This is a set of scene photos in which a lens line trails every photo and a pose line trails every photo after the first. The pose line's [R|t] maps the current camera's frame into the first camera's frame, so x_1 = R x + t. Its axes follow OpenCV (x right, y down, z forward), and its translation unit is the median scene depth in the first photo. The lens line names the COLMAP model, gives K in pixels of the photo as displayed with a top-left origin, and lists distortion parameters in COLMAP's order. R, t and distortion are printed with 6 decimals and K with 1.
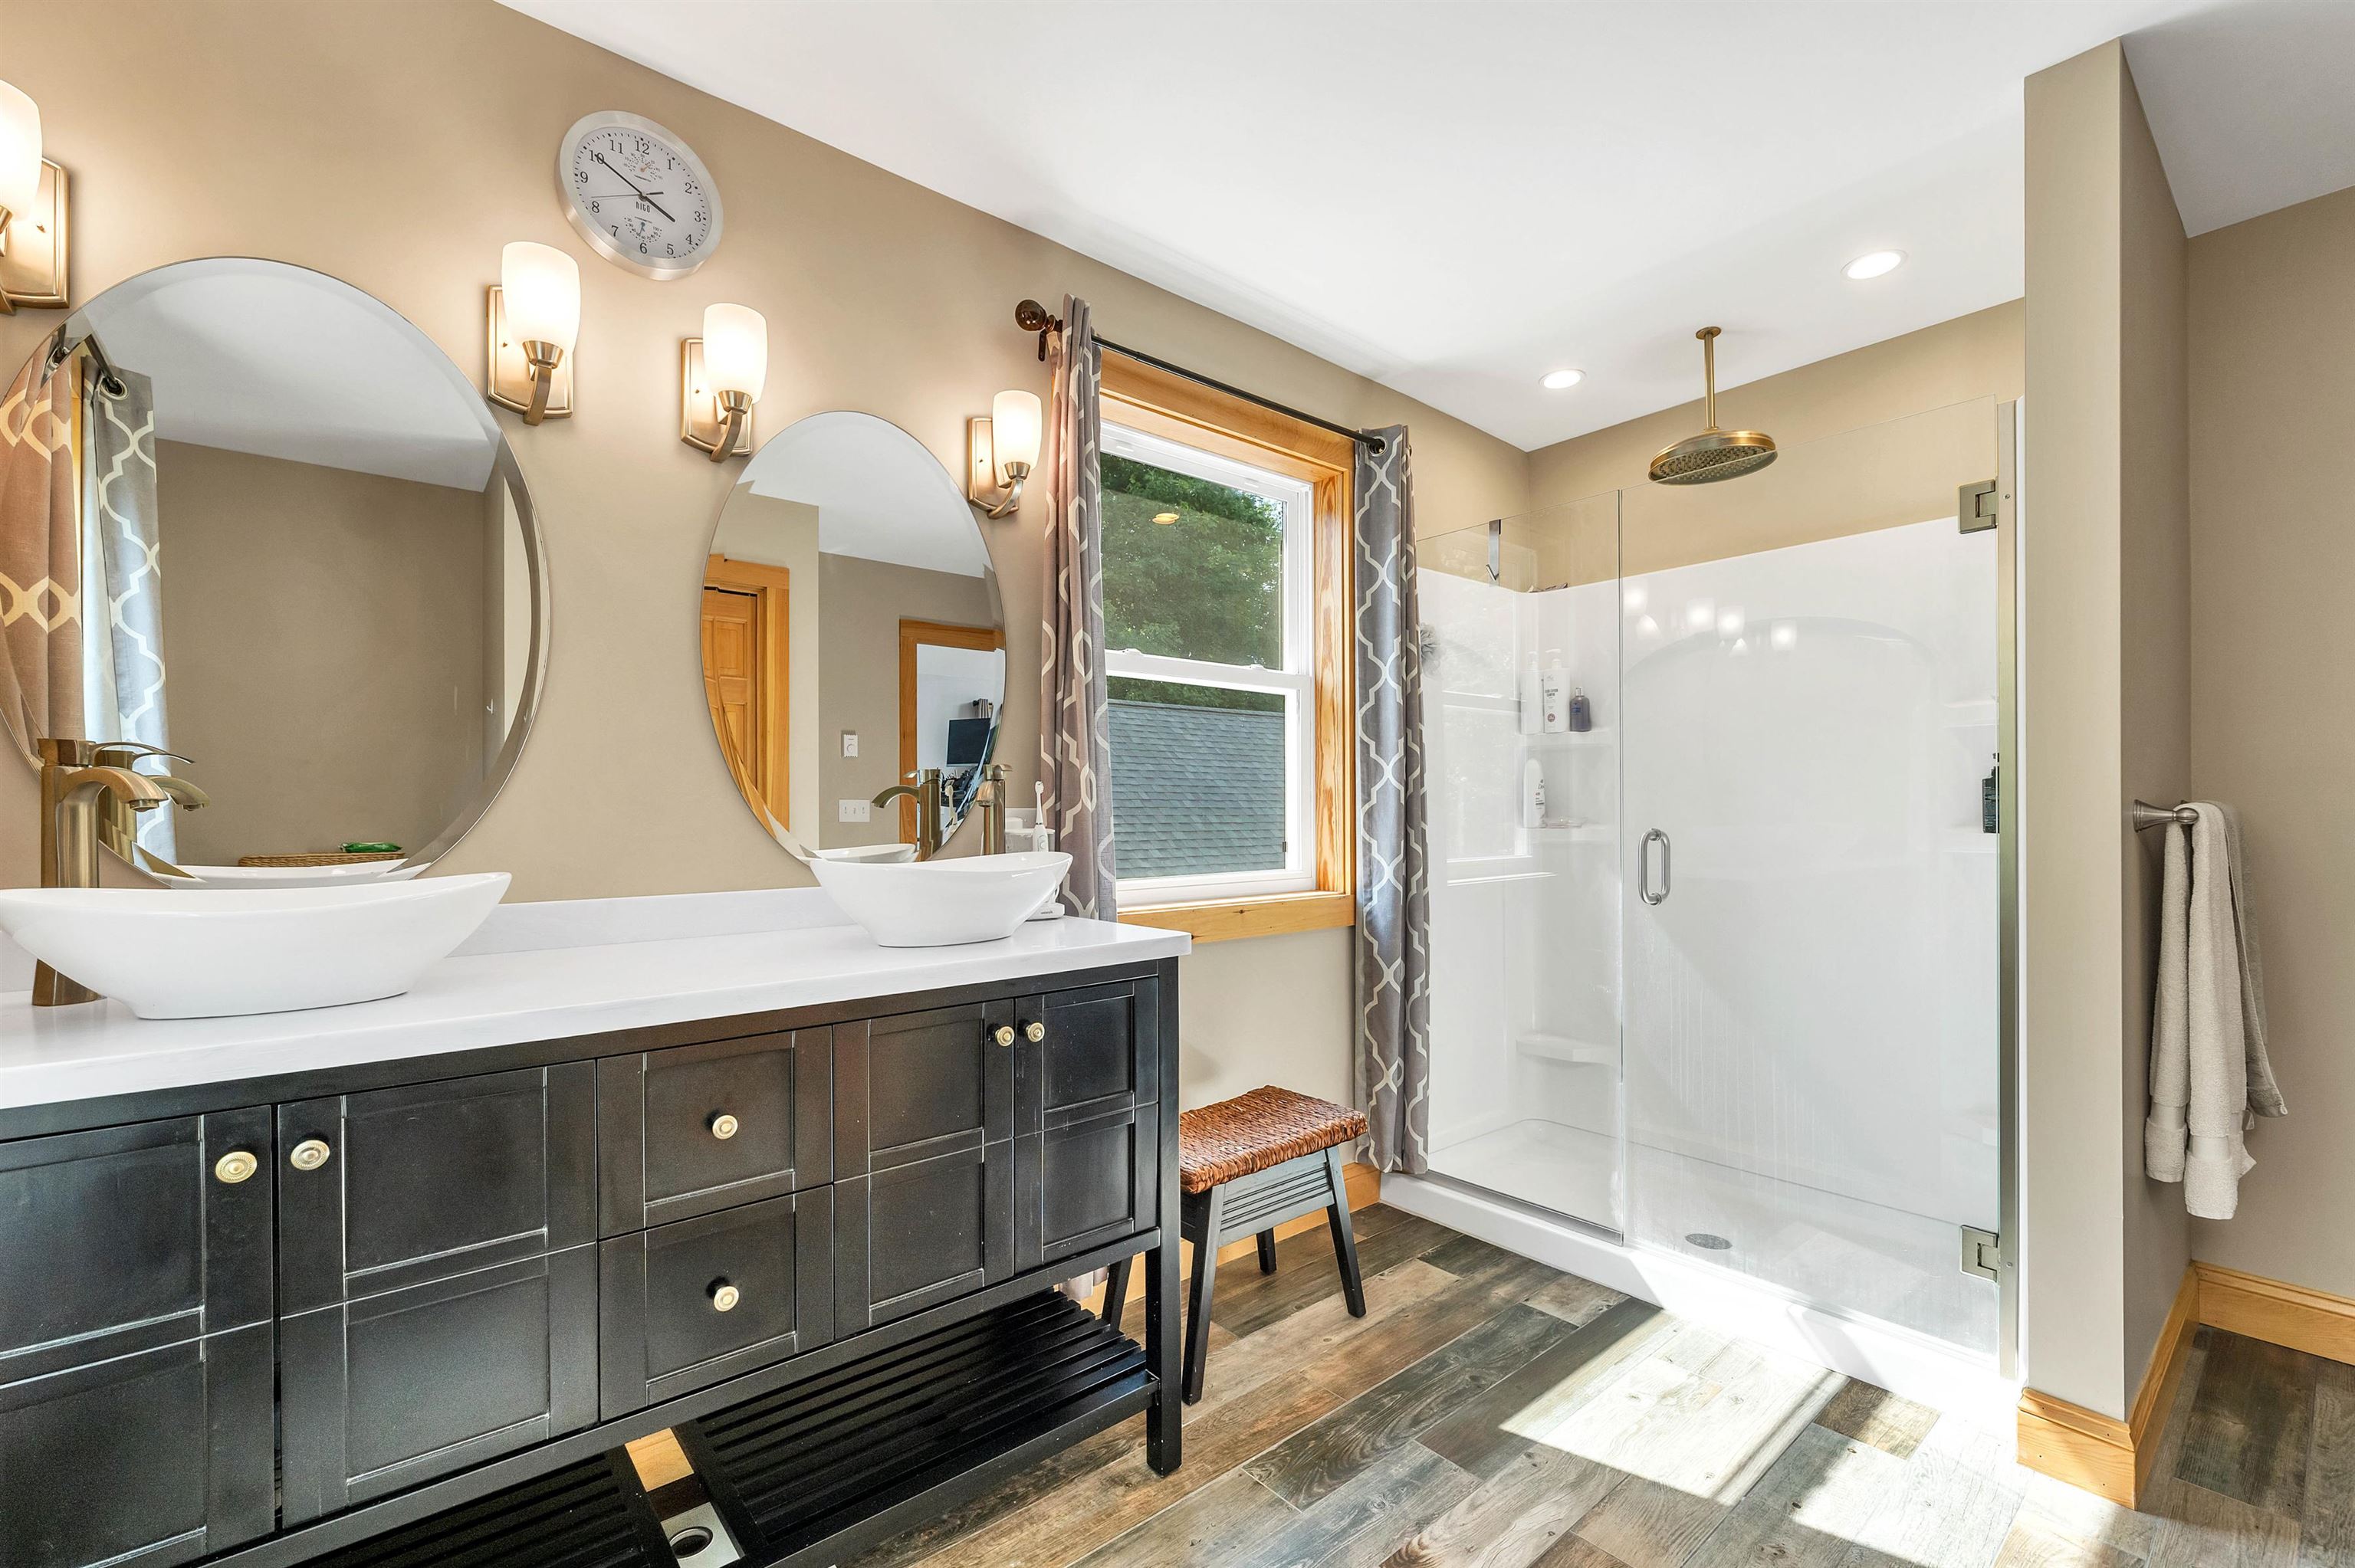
lens RADIAL K [[999.3, 0, 1173.2], [0, 999.3, 801.8], [0, 0, 1]] dist [0.000233, -0.000415]
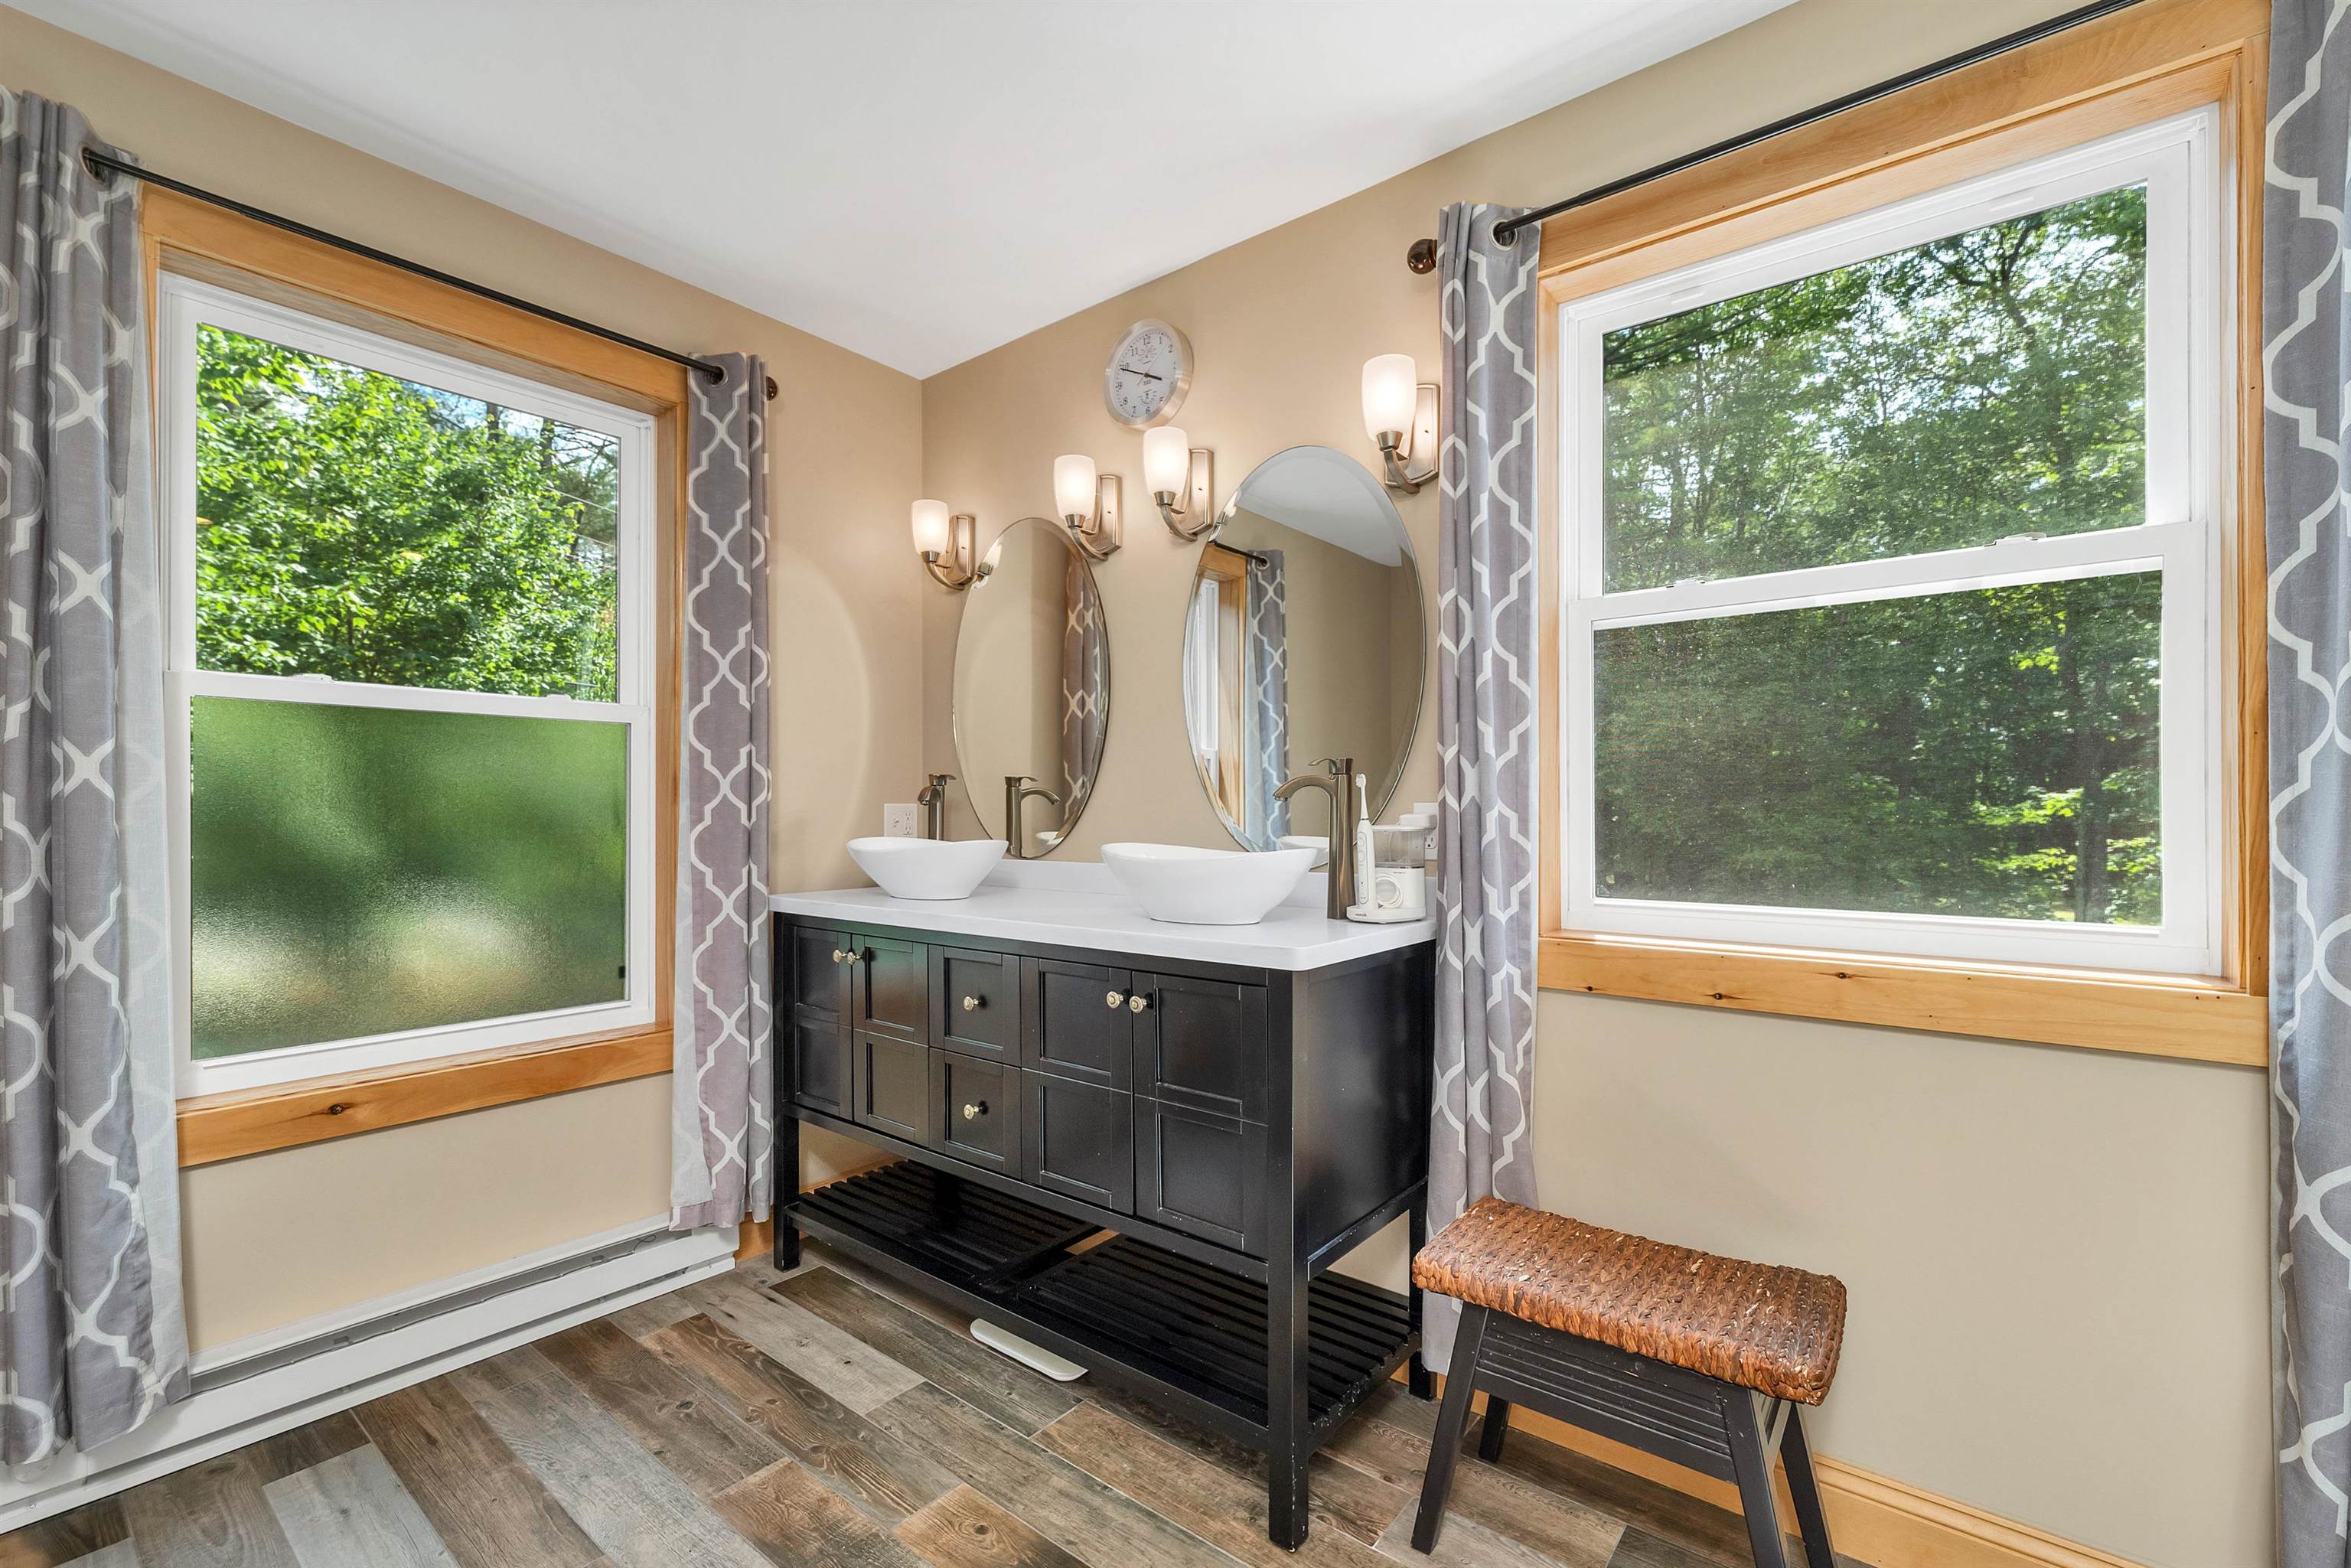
lens RADIAL K [[997.8, 0, 1166.7], [0, 997.8, 800.0], [0, 0, 1]] dist [0.000233, -0.000415]
pose [[0.196860, -0.002057, -0.980429, 0.794771], [0.012284, 0.999924, 0.000369, 0.000209], [0.980355, -0.012116, 0.196871, 0.678575]]
